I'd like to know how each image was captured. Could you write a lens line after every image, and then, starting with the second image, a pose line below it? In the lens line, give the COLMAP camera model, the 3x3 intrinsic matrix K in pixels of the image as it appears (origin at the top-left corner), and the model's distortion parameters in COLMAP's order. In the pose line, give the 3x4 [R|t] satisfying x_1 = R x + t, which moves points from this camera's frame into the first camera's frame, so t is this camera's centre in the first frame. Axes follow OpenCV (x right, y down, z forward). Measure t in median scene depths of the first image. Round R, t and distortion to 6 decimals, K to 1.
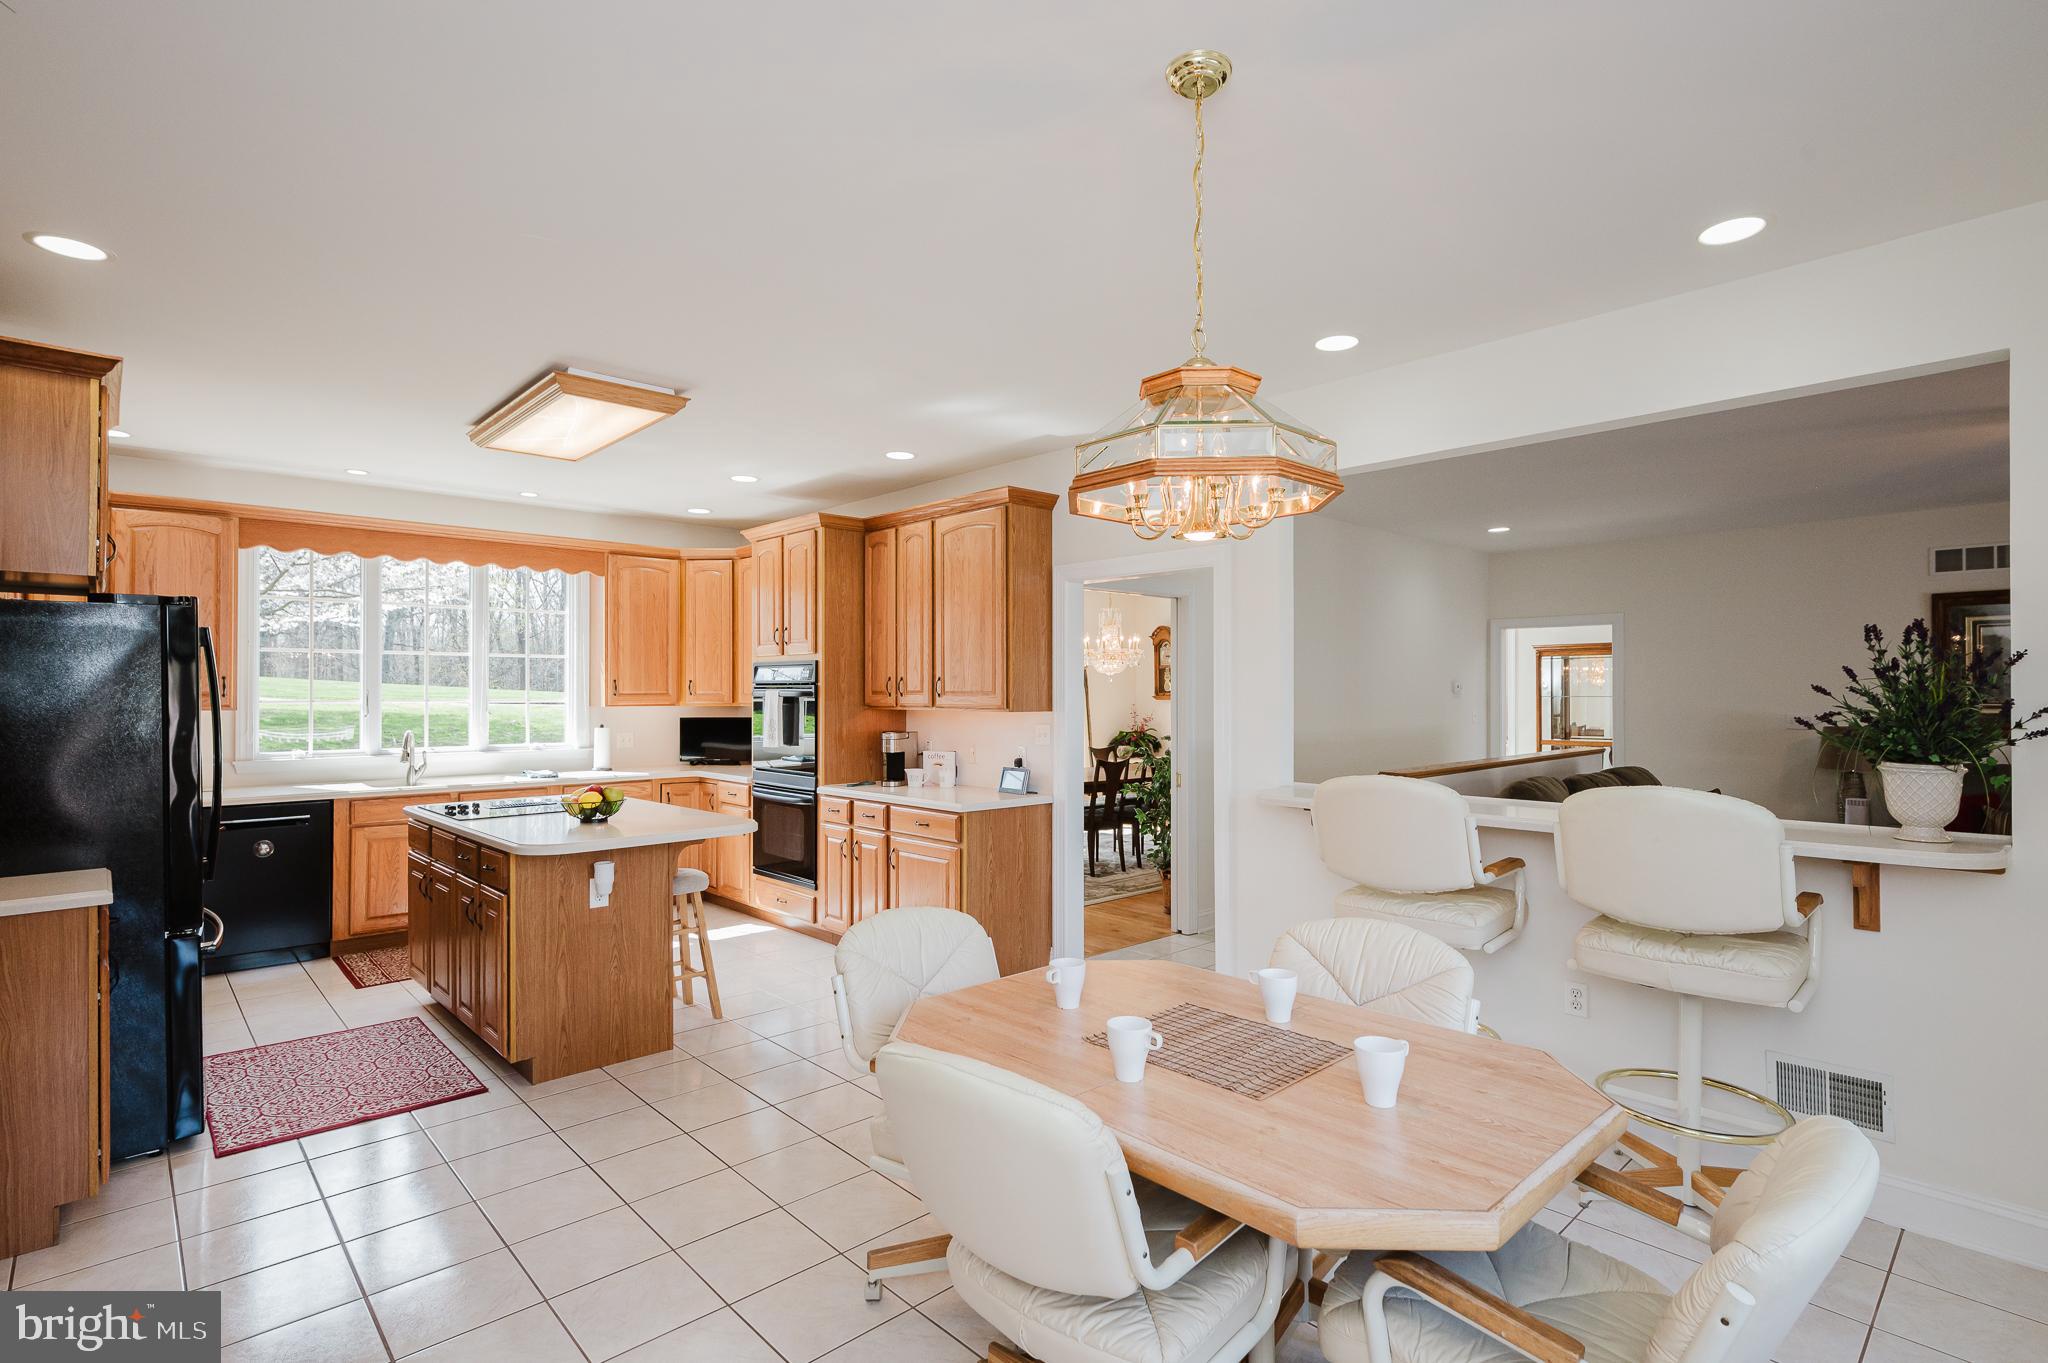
lens RADIAL K [[991.8, 0, 1024.0], [0, 991.8, 681.5], [0, 0, 1]] dist [-0.001361, 0.000311]
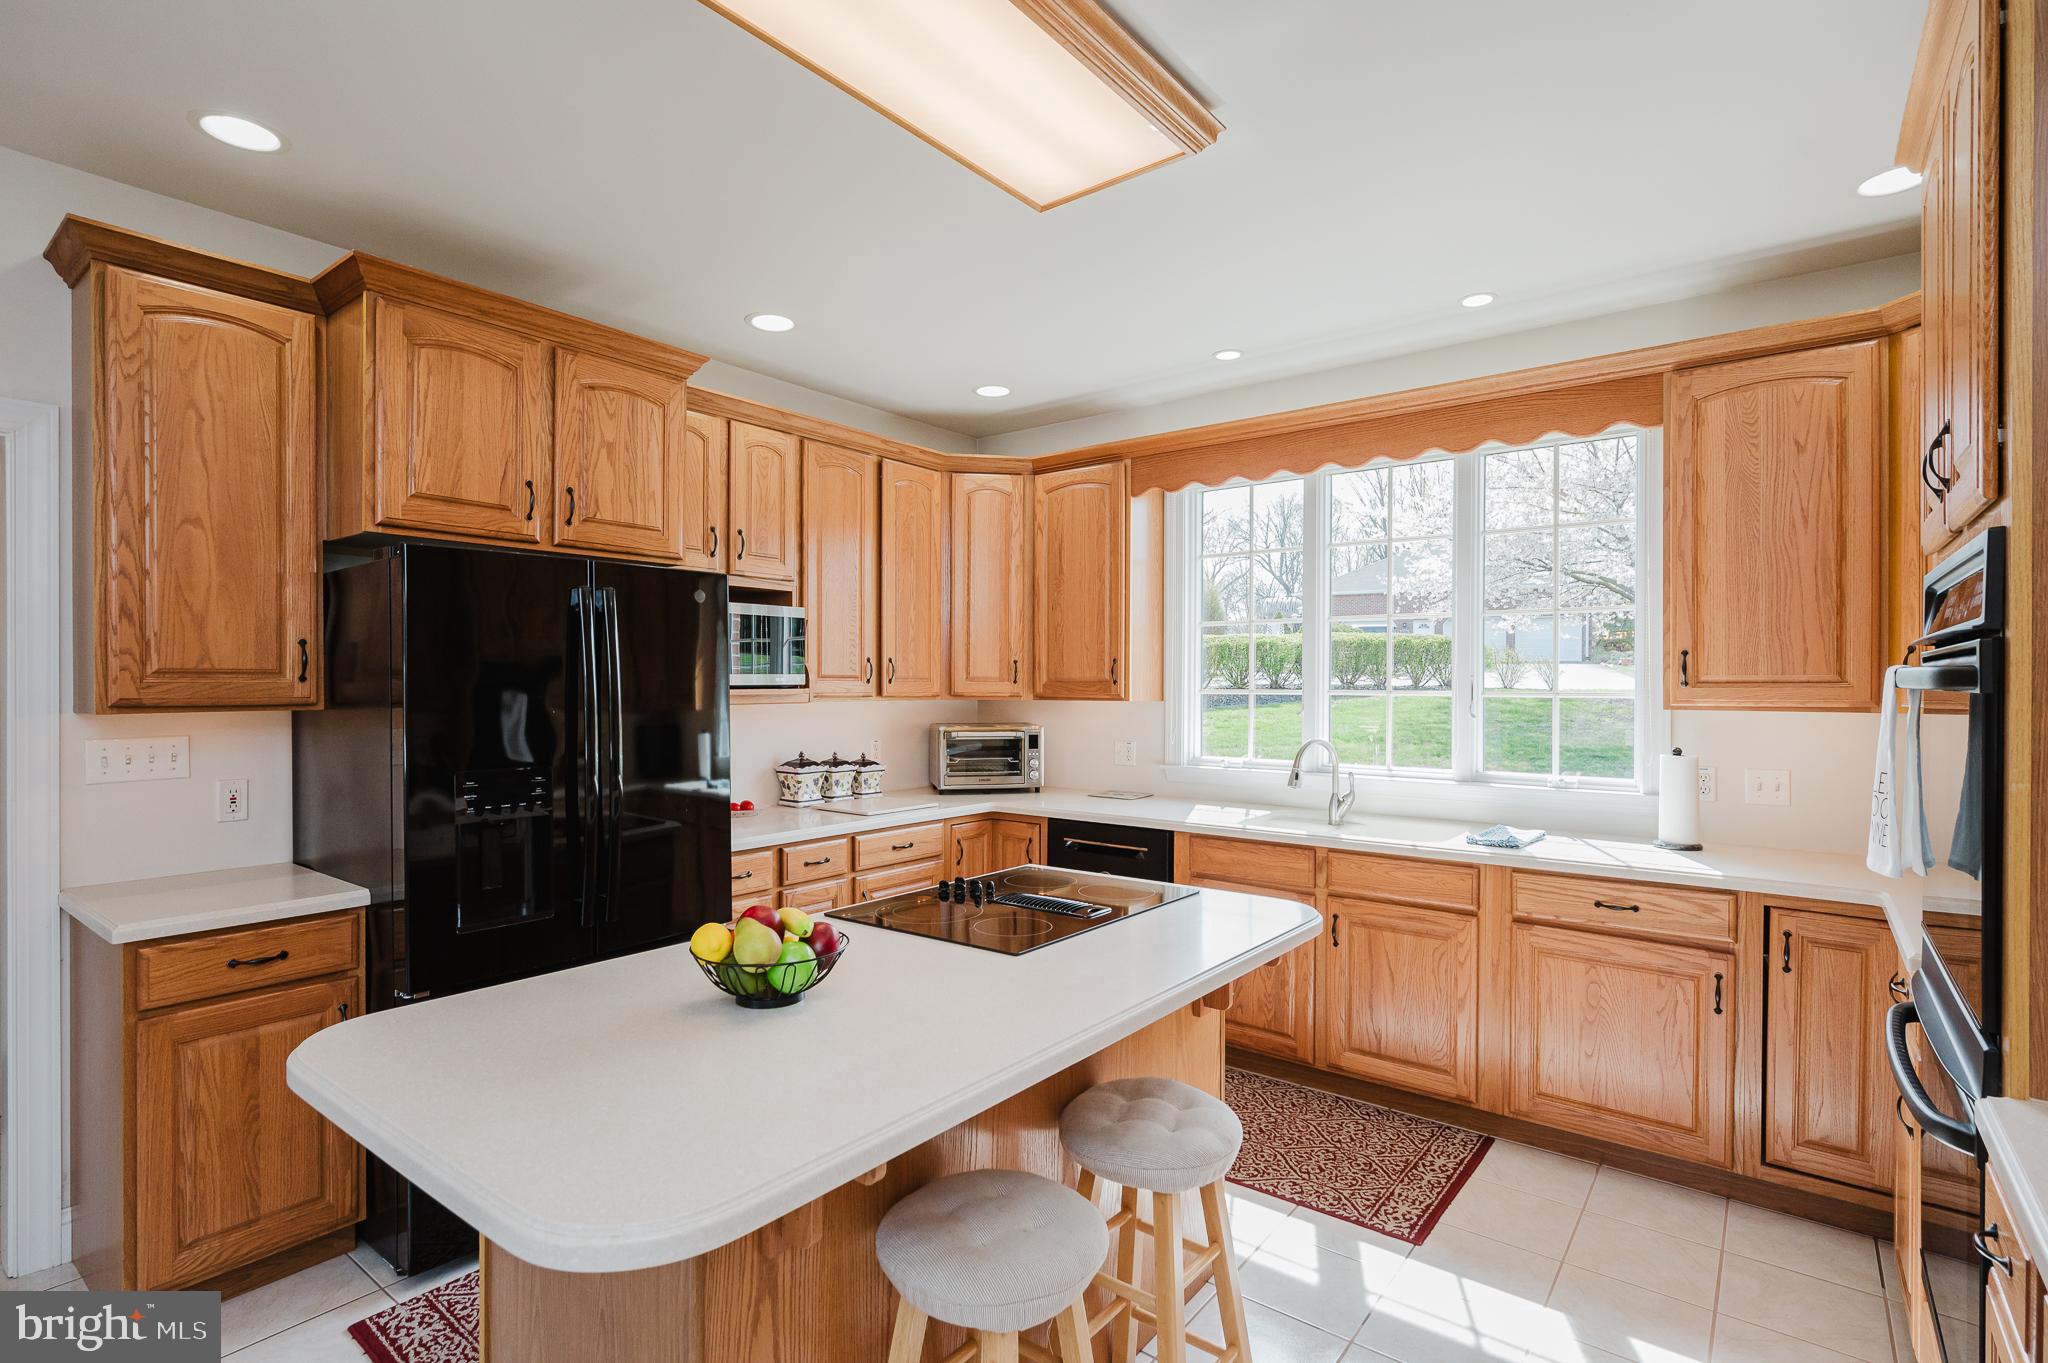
lens RADIAL K [[991.8, 0, 1024.0], [0, 991.8, 681.5], [0, 0, 1]] dist [-0.001361, 0.000311]
pose [[0.155545, -0.004506, -0.987819, -0.020795], [0.002670, 0.999988, -0.004141, 0.015338], [0.987825, -0.001994, 0.155555, 0.726027]]
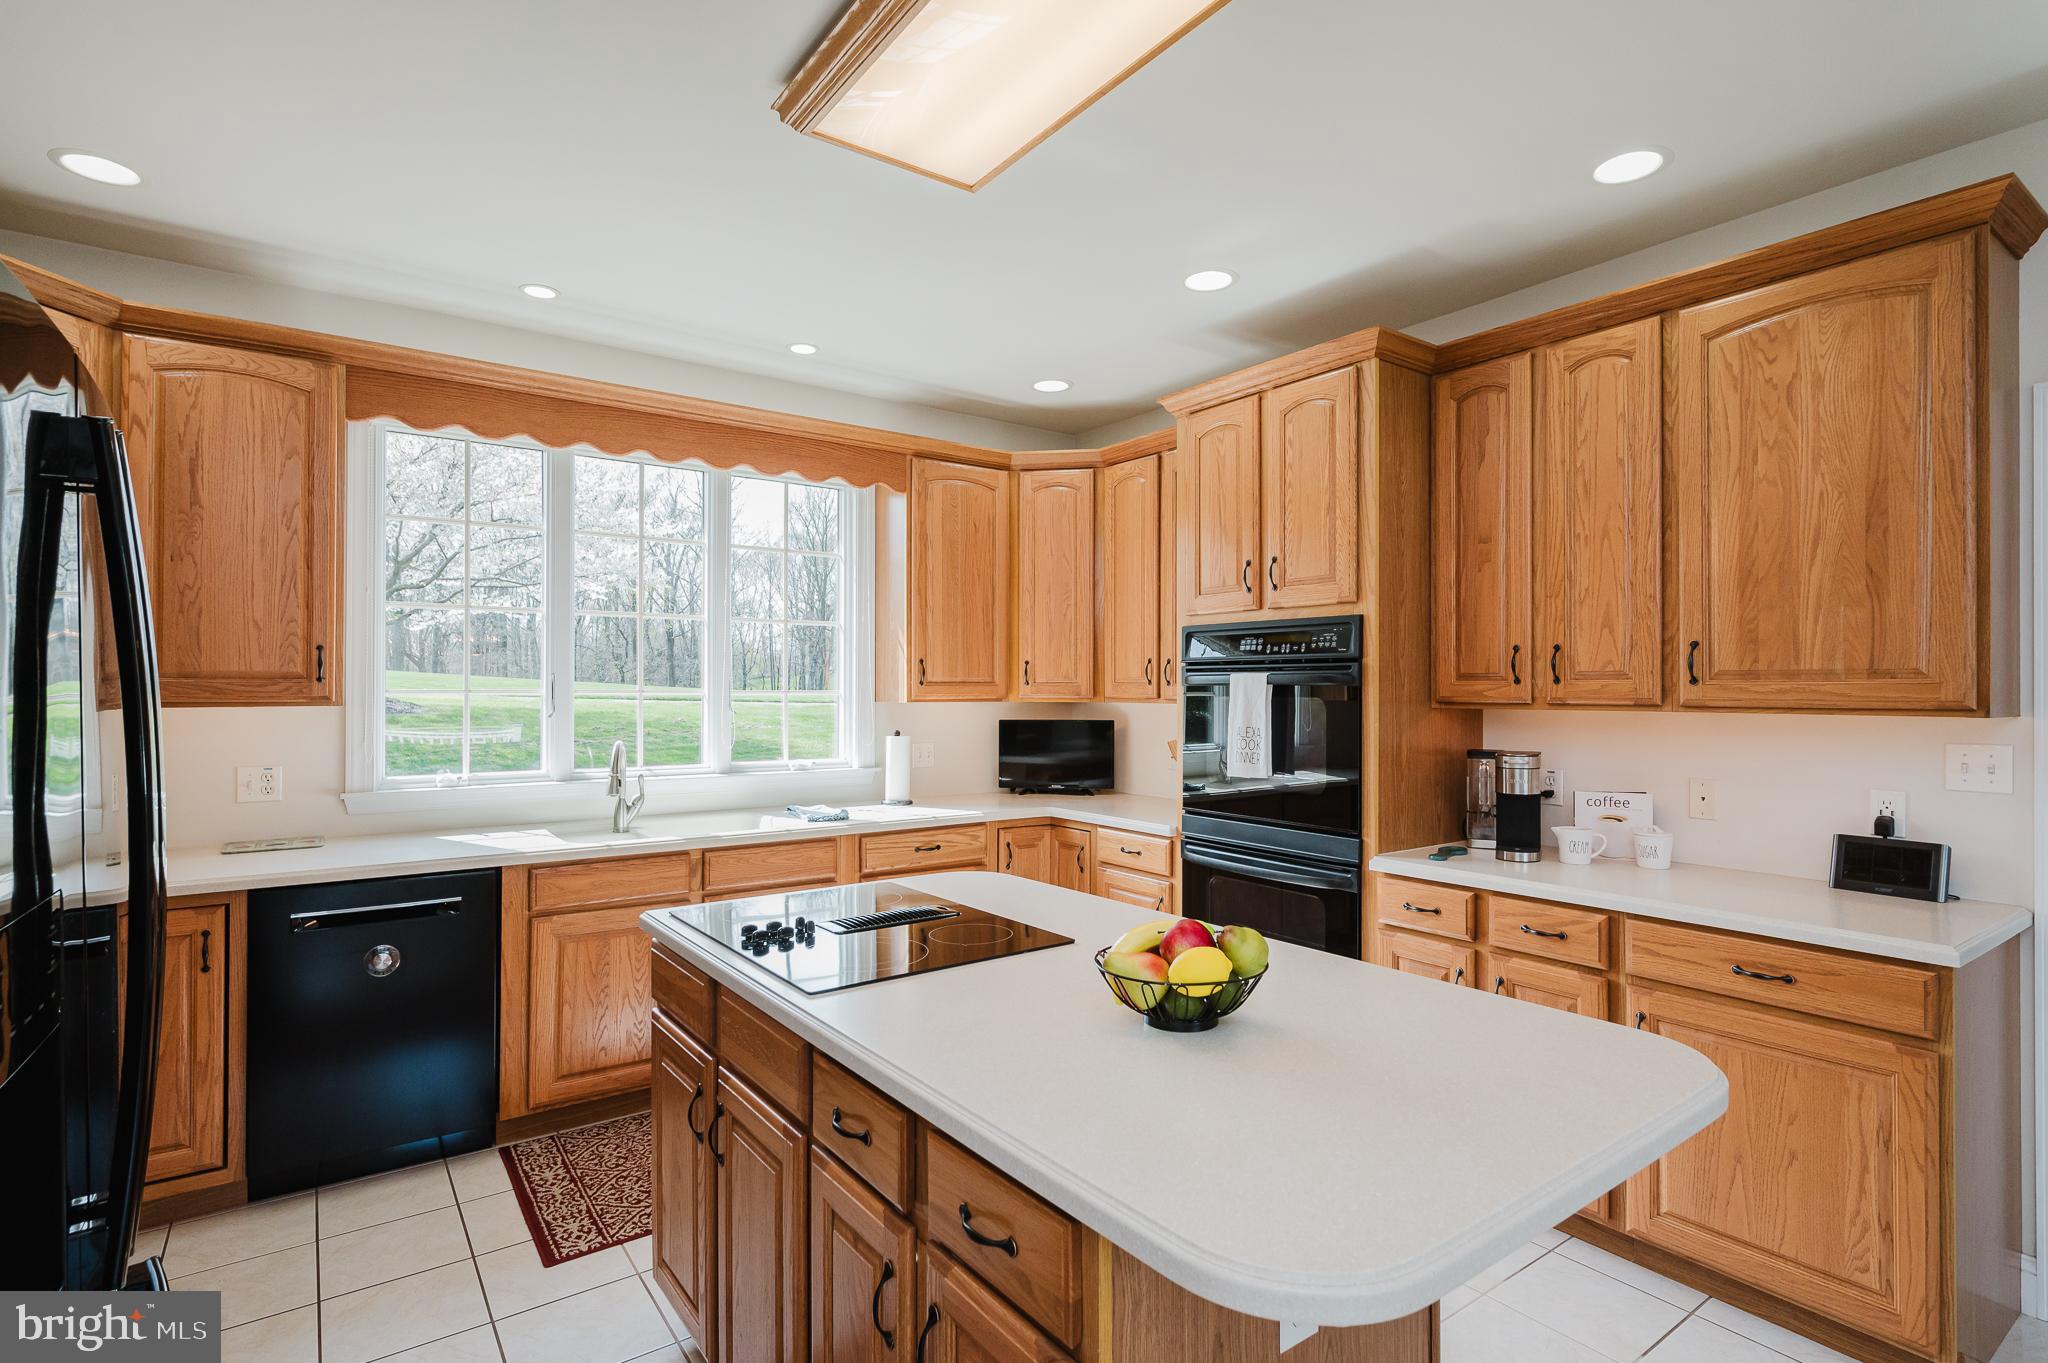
lens RADIAL K [[991.8, 0, 1024.0], [0, 991.8, 681.5], [0, 0, 1]] dist [-0.001361, 0.000311]
pose [[0.992652, 0.001326, -0.120999, -0.312353], [-0.001219, 0.999999, 0.000965, 0.013201], [0.121000, -0.000810, 0.992652, 0.446180]]
